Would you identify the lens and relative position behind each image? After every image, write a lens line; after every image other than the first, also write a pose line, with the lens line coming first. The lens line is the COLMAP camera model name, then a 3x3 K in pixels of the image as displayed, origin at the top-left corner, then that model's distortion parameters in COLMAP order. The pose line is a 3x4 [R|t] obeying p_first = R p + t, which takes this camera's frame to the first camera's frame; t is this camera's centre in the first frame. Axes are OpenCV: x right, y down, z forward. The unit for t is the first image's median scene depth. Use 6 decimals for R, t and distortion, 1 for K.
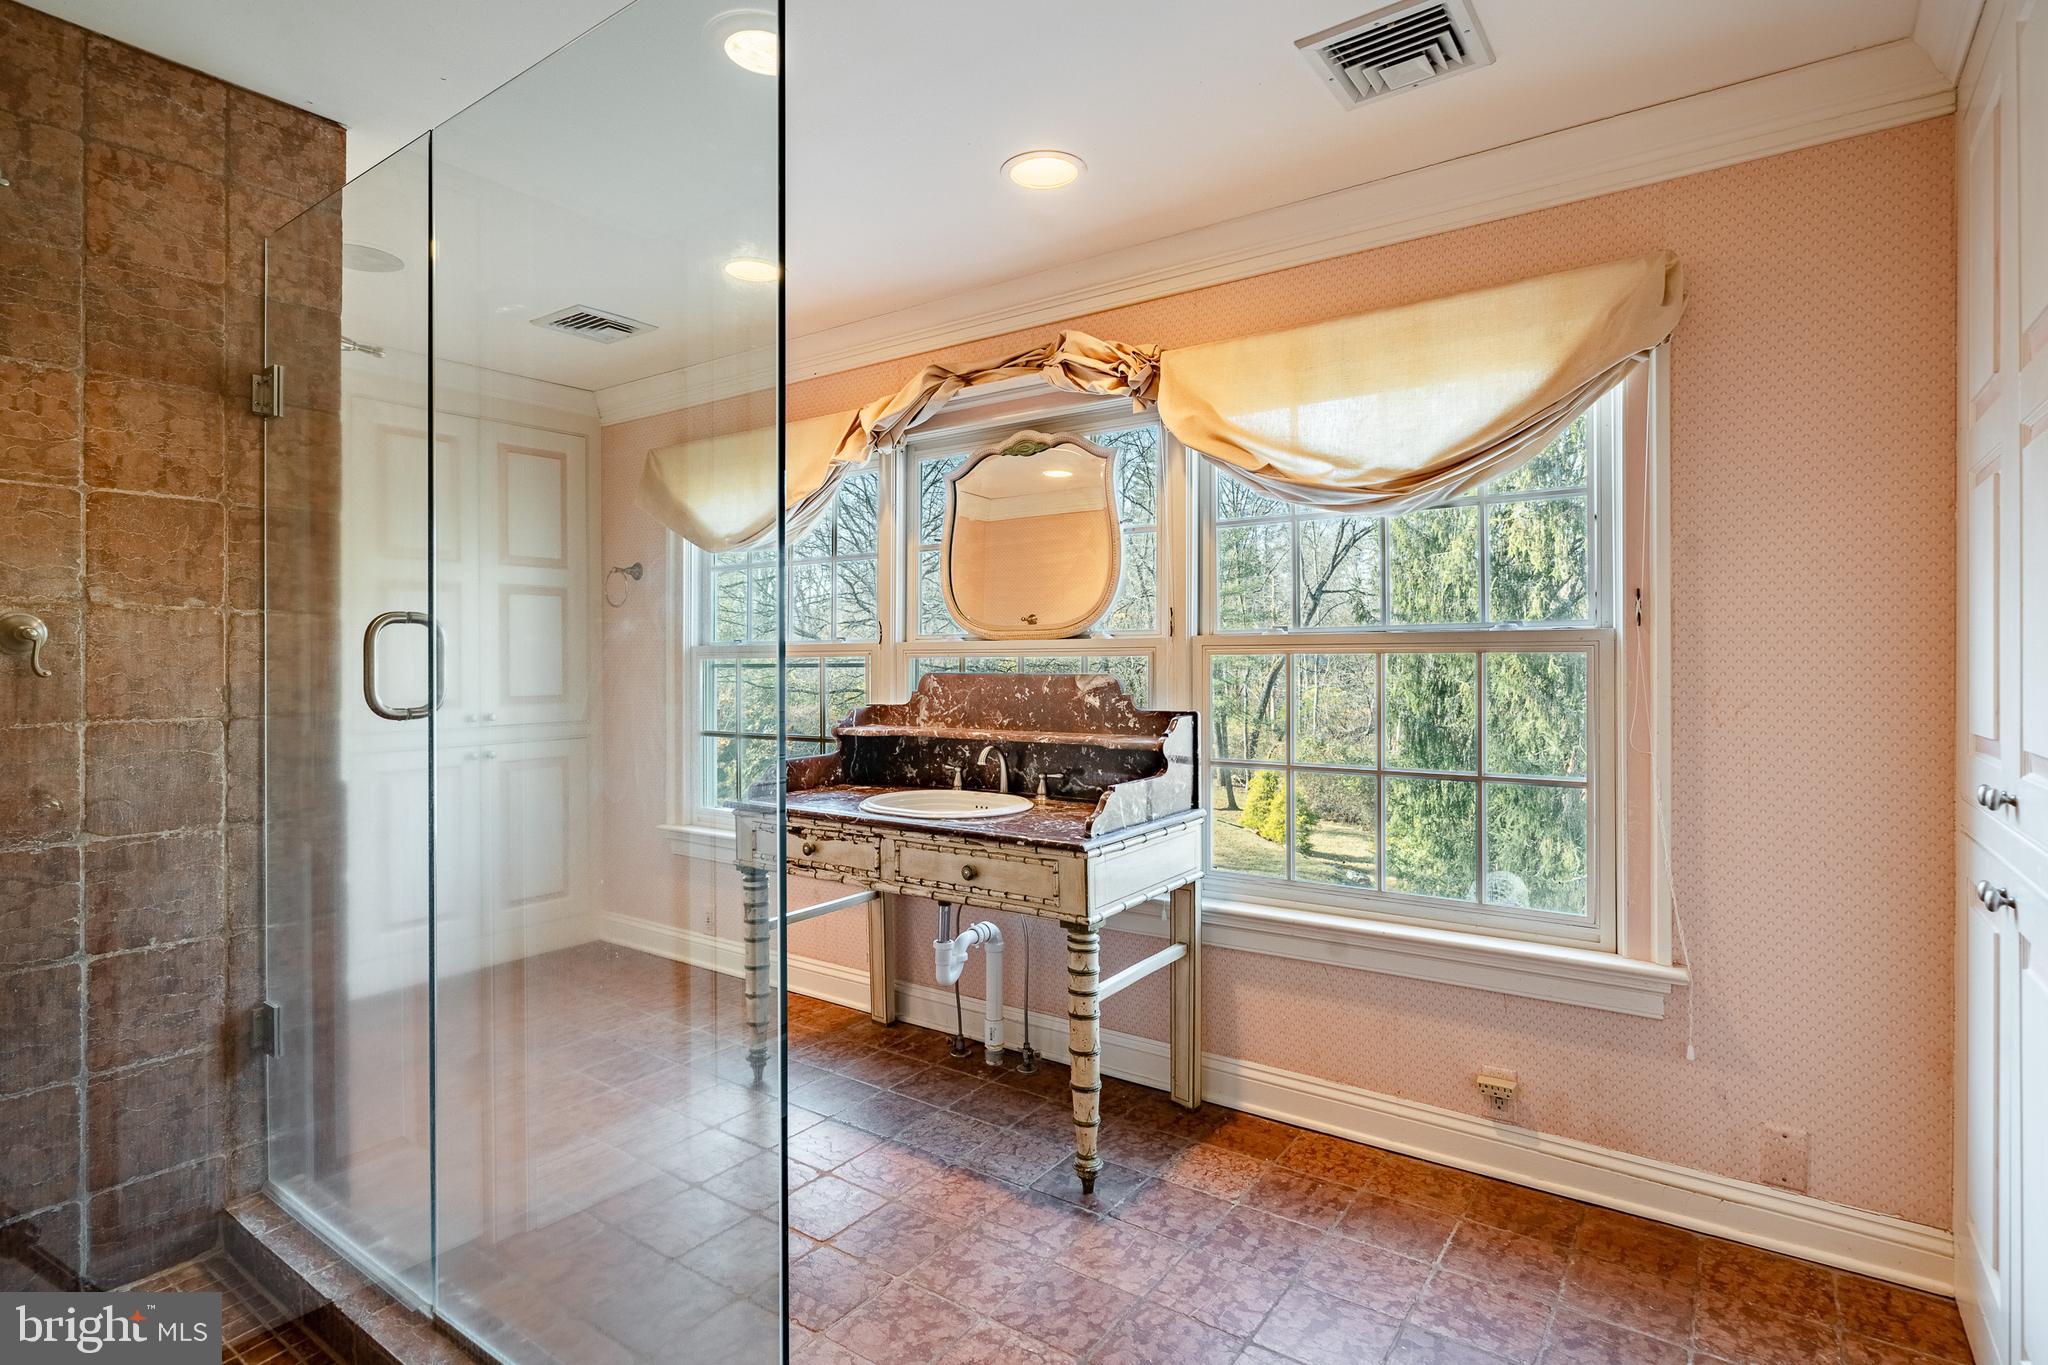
lens RADIAL K [[1042.1, 0, 1018.0], [0, 1042.1, 659.9], [0, 0, 1]] dist [-0.004081, -0.000280]
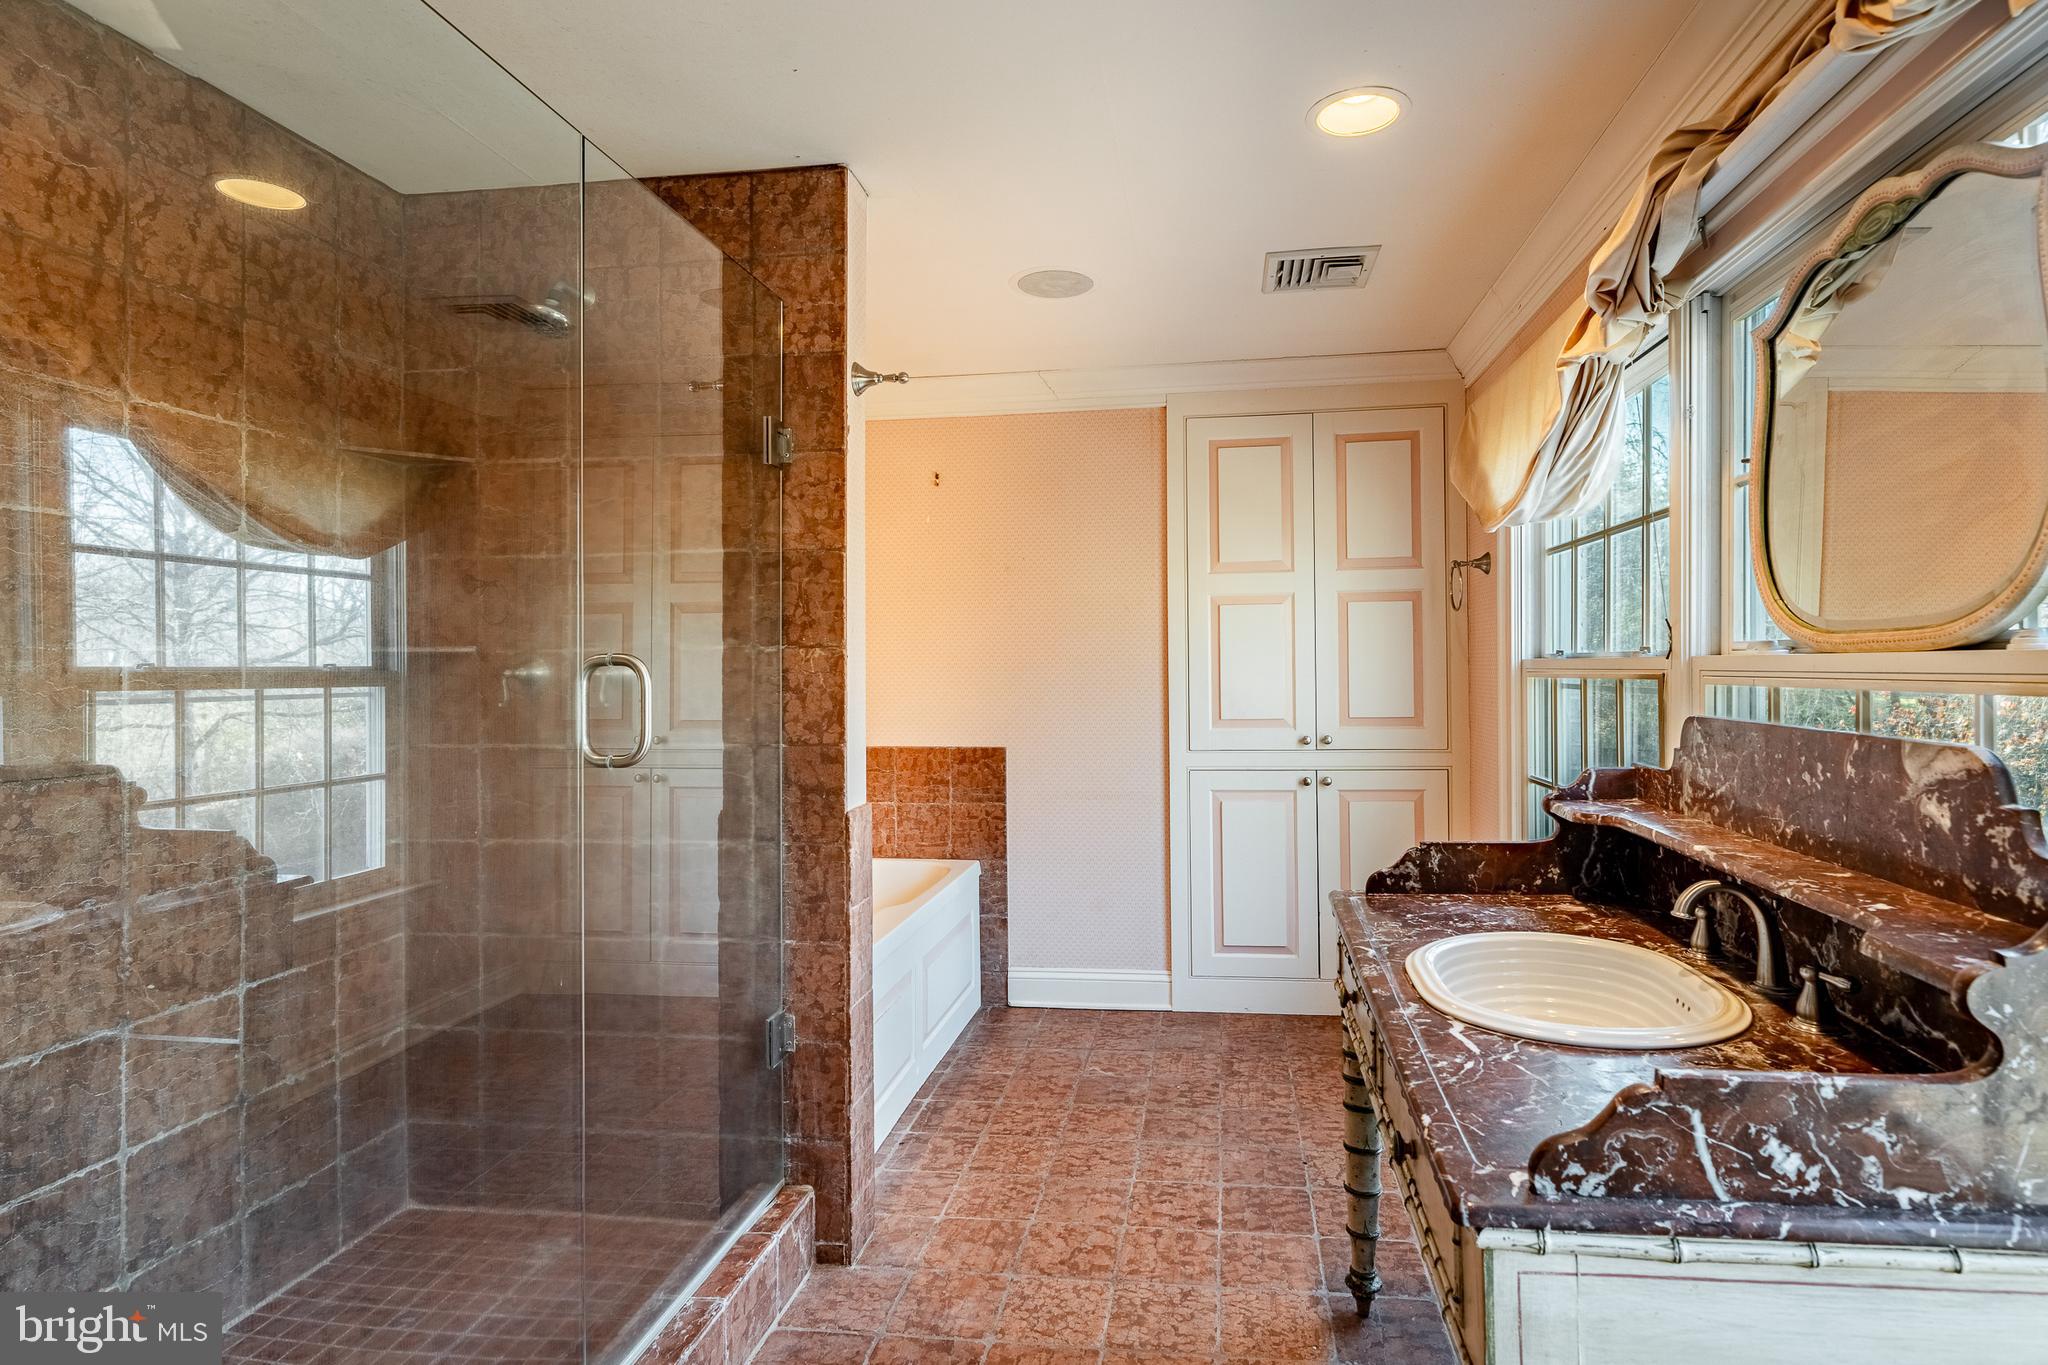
lens RADIAL K [[1042.1, 0, 1018.0], [0, 1042.1, 659.9], [0, 0, 1]] dist [-0.004081, -0.000280]
pose [[0.476372, -0.008995, -0.879198, 0.324878], [0.009284, 0.999943, -0.005201, -0.024556], [0.879195, -0.005685, 0.476428, 0.672890]]
